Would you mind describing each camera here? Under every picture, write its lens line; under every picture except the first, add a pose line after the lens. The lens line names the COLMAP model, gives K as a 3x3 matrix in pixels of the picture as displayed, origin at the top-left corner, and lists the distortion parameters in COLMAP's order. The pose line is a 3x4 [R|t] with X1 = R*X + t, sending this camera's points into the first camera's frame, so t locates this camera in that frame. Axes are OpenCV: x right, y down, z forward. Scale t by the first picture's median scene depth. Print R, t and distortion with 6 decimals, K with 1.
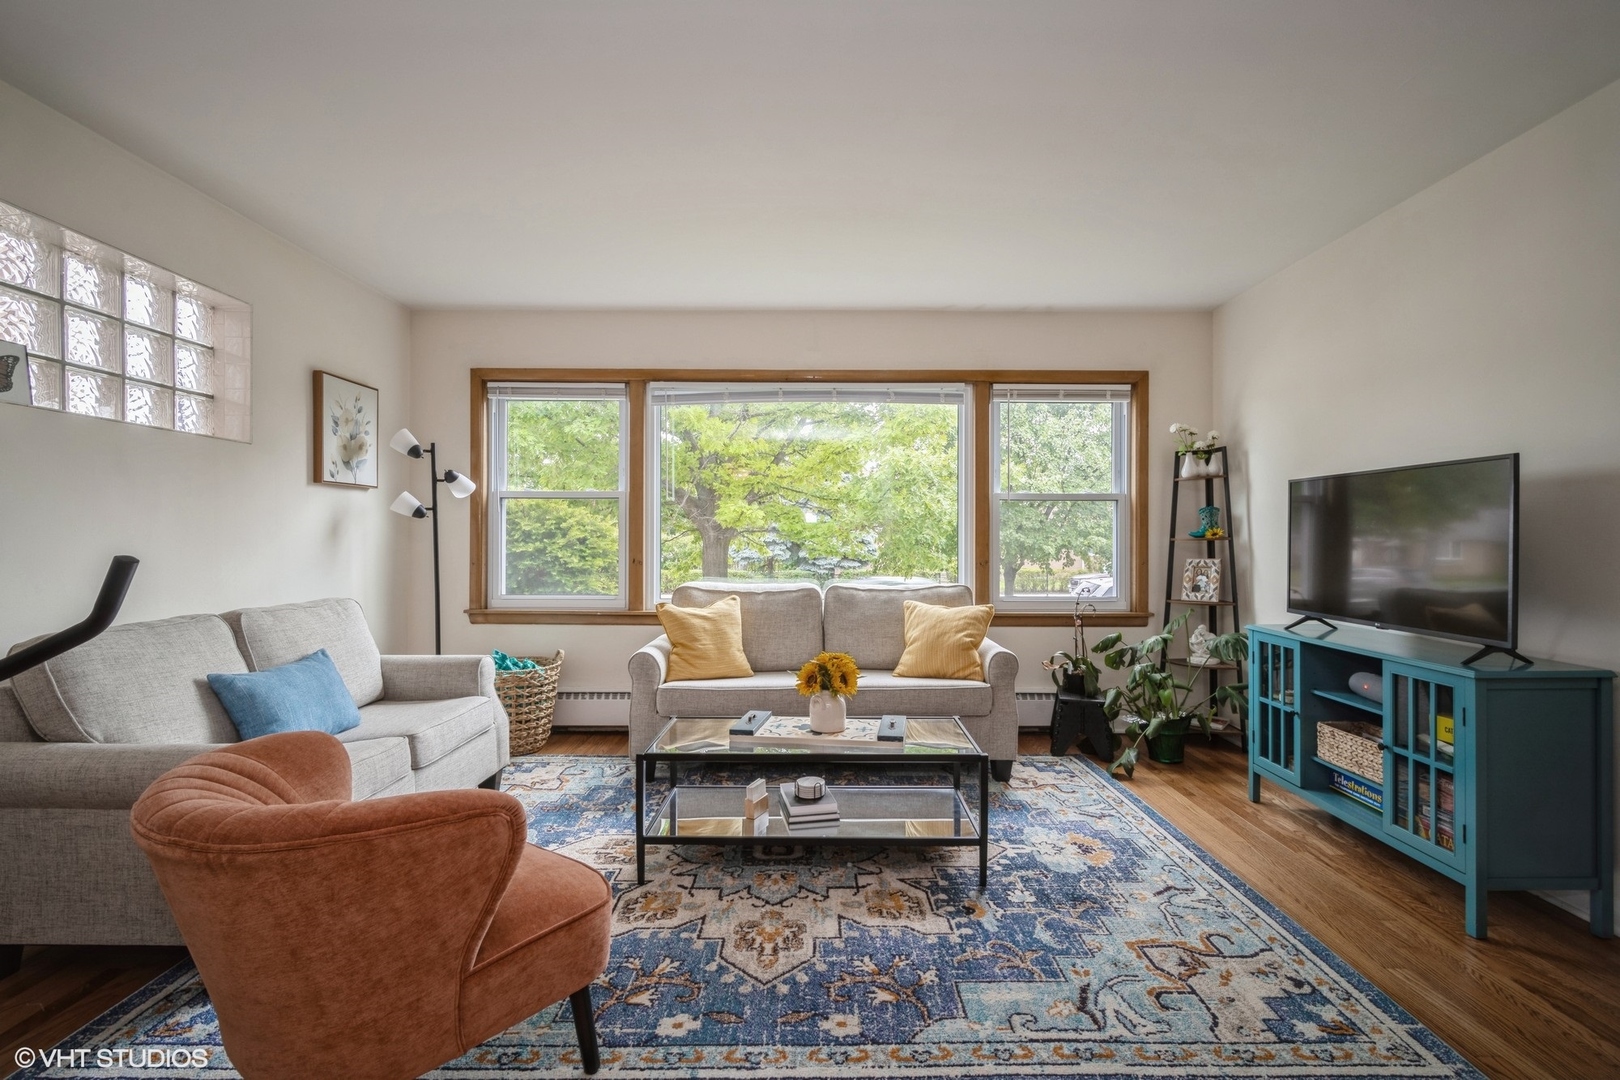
lens RADIAL K [[697.7, 0, 788.4], [0, 697.7, 545.6], [0, 0, 1]] dist [-0.010206, 0.002163]
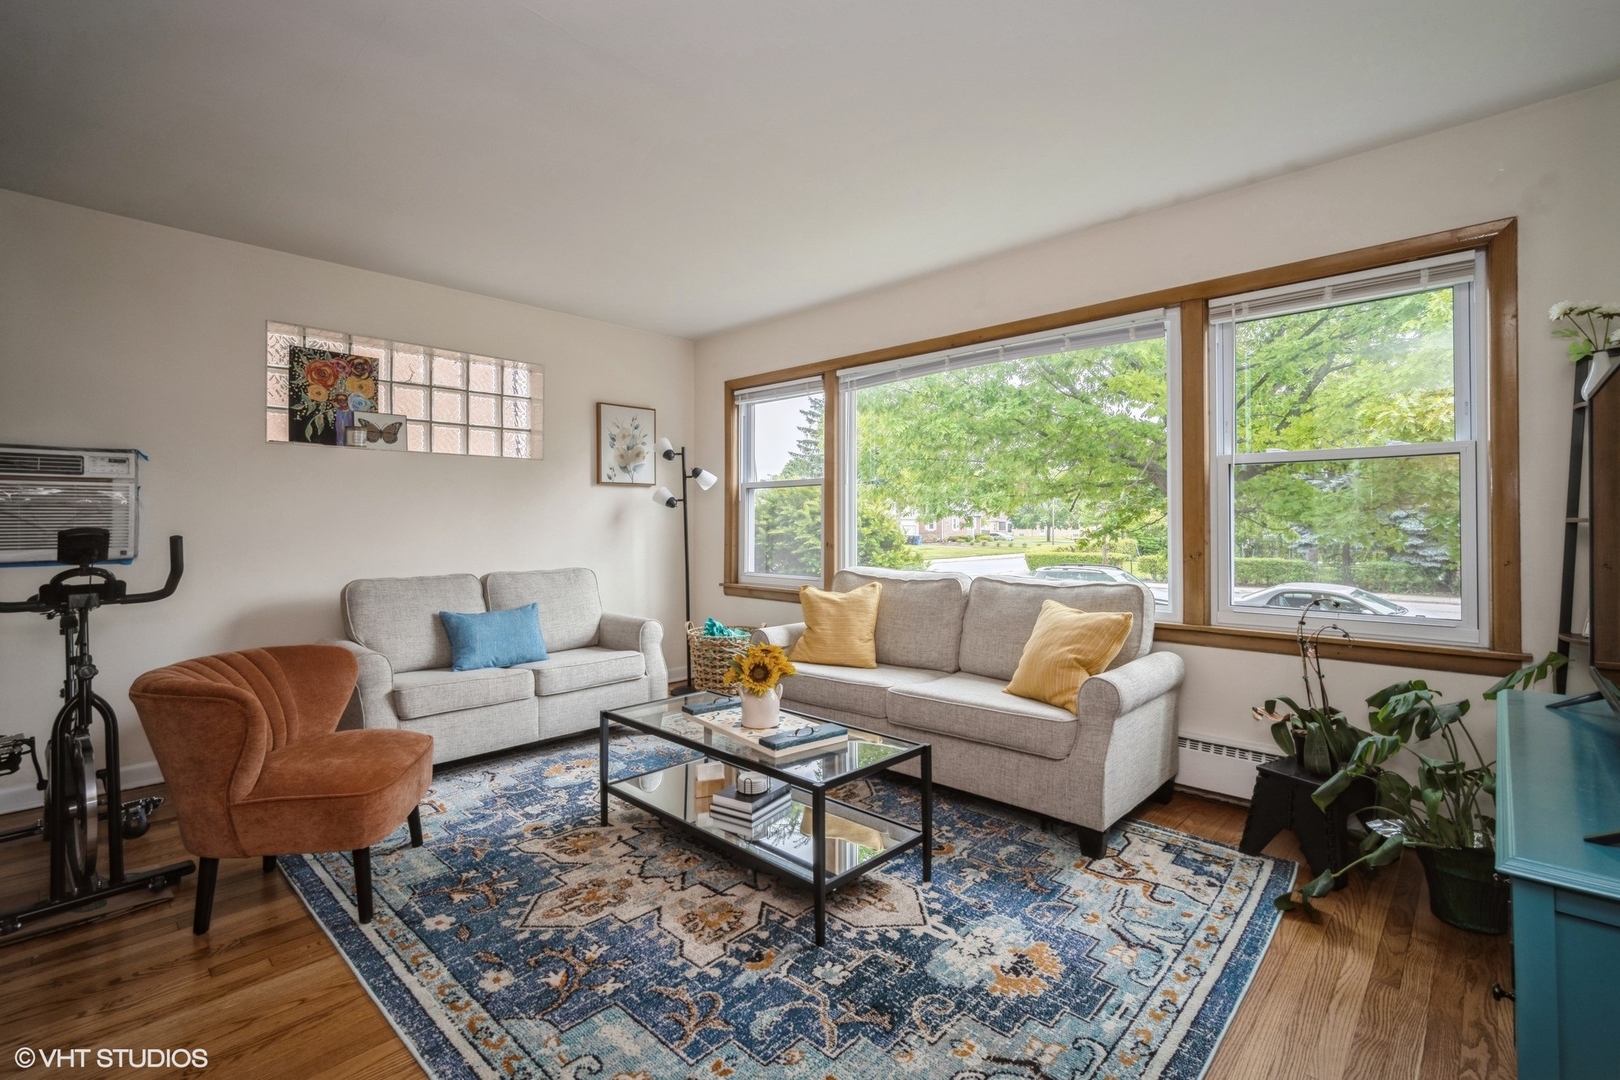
lens RADIAL K [[697.7, 0, 797.6], [0, 697.7, 517.5], [0, 0, 1]] dist [-0.010206, 0.002163]
pose [[0.738769, -0.010225, -0.673881, 0.656569], [0.000021, 0.999885, -0.015149, -0.003210], [0.673958, 0.011177, 0.738685, 0.295776]]
